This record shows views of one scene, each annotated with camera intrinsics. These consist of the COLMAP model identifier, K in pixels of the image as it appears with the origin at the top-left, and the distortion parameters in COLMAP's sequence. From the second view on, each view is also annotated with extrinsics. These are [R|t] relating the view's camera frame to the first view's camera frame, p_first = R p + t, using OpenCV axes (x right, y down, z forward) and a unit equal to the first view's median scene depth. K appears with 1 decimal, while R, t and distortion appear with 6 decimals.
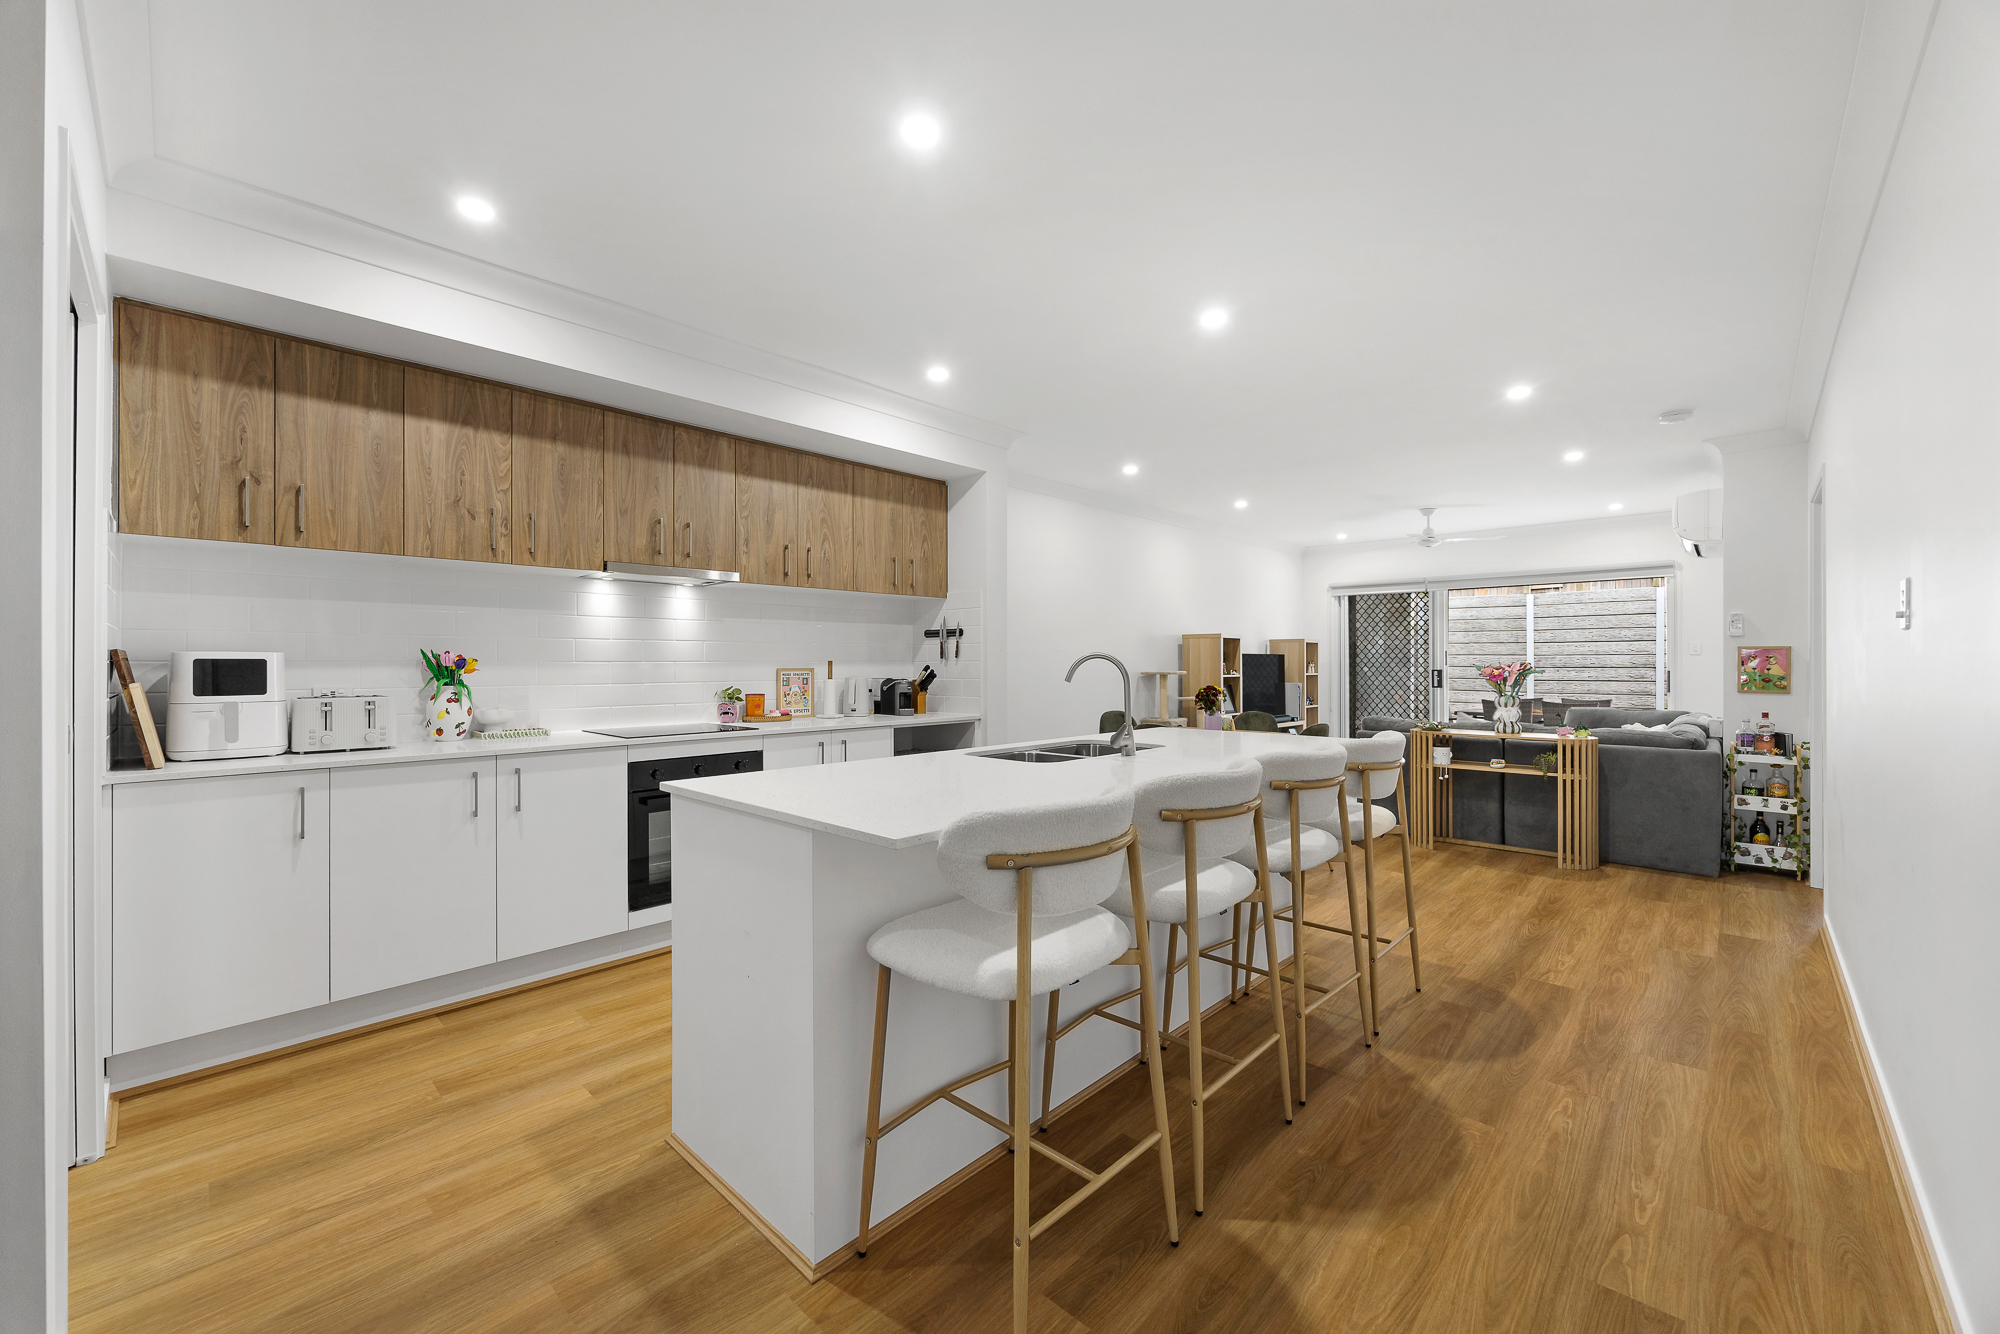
lens RADIAL K [[781.0, 0, 1000.7], [0, 781.0, 643.5], [0, 0, 1]] dist [0.000263, 0.000020]
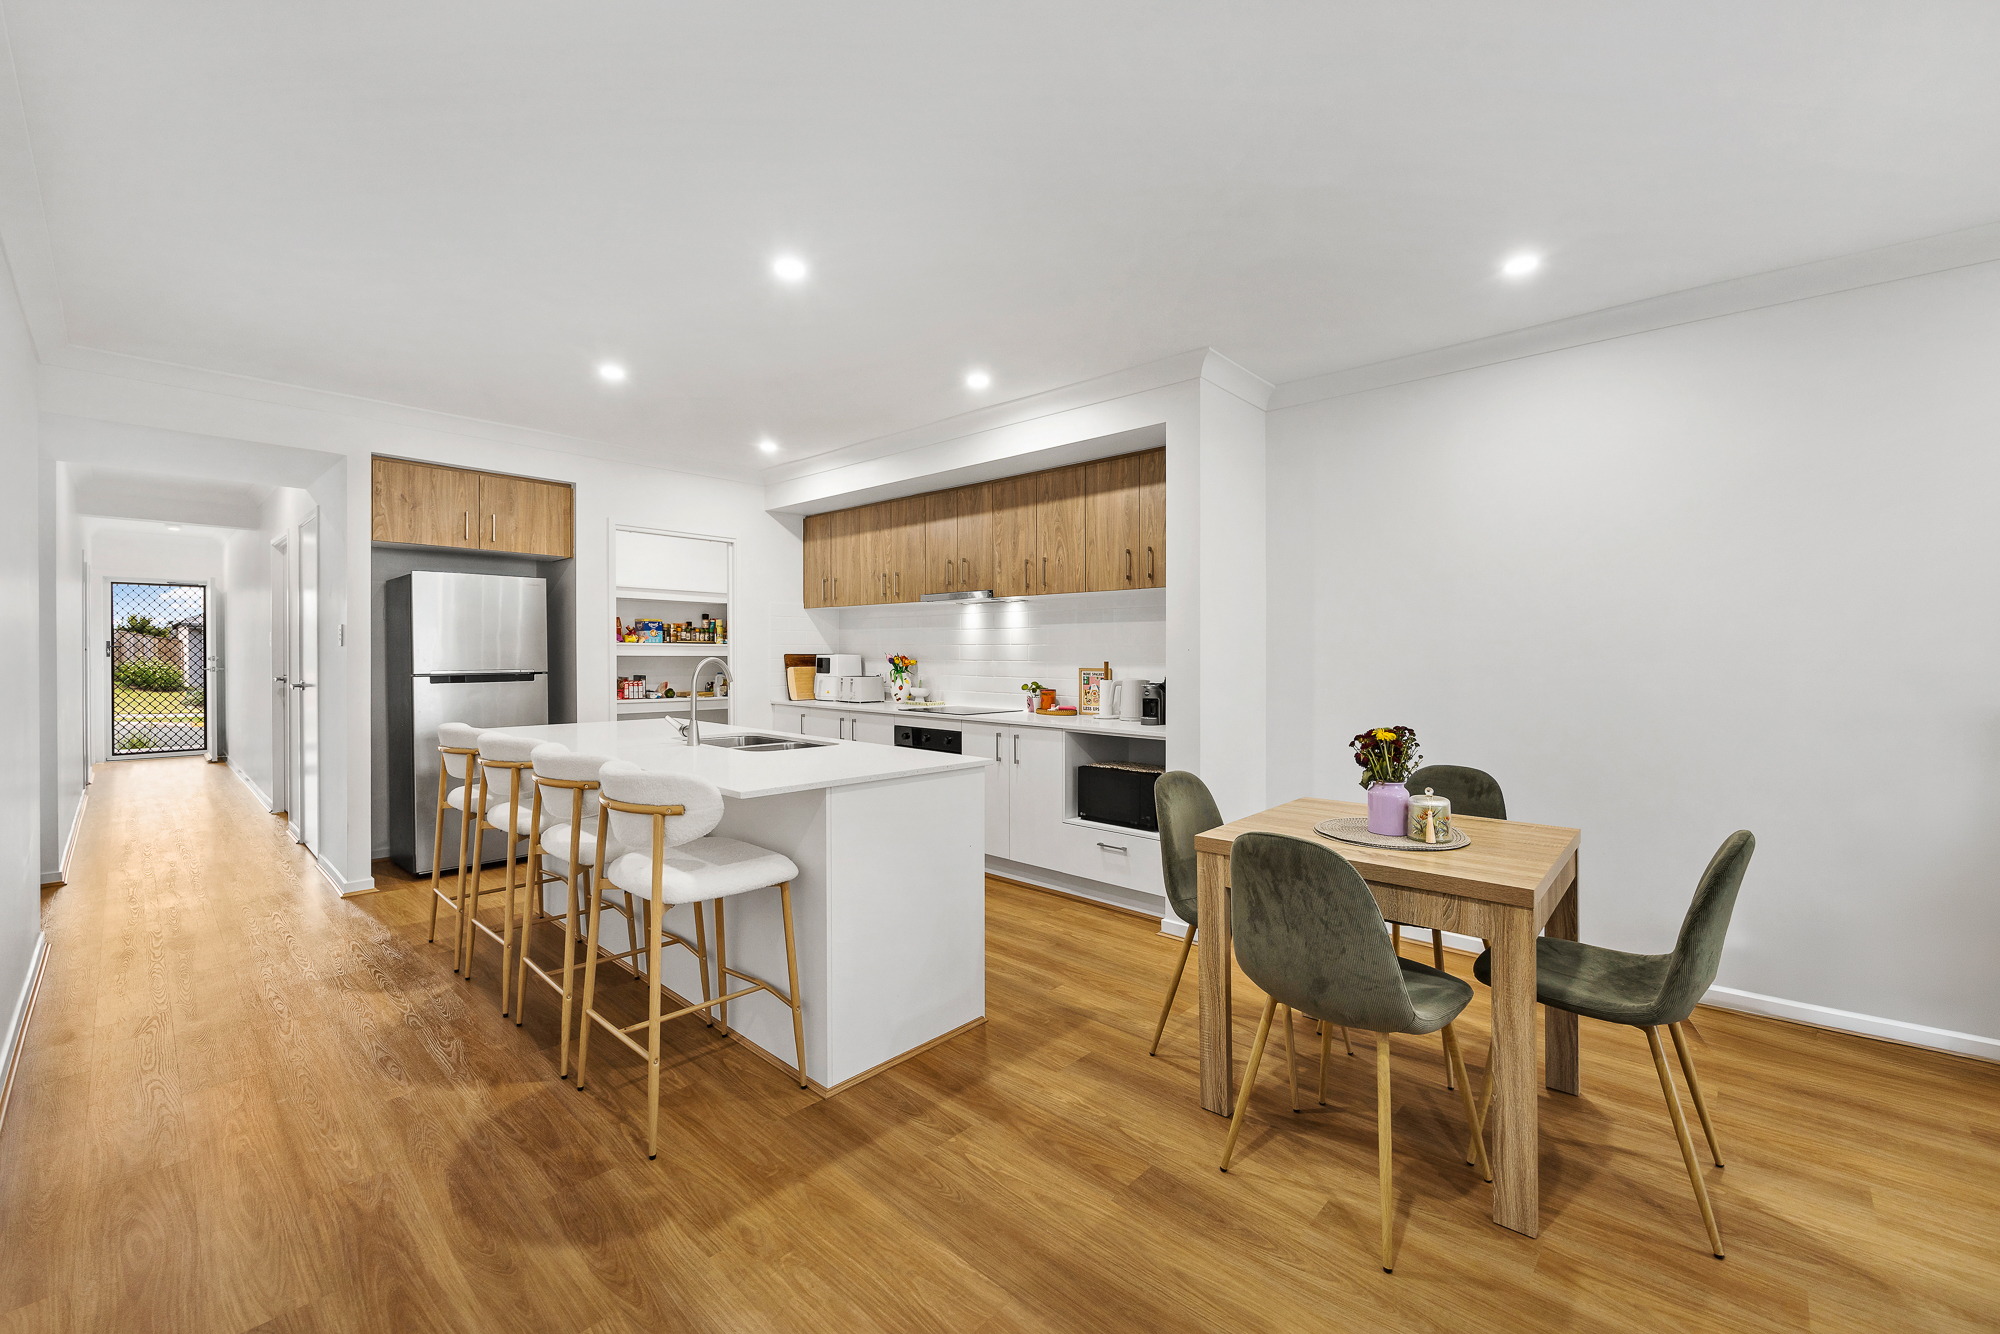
lens RADIAL K [[813.1, 0, 995.7], [0, 813.1, 622.6], [0, 0, 1]] dist [-0.001886, -0.000358]
pose [[0.008811, -0.037983, -0.999240, 0.890258], [0.016229, 0.999152, -0.037836, 0.010036], [0.999829, -0.015884, 0.009420, 0.919936]]
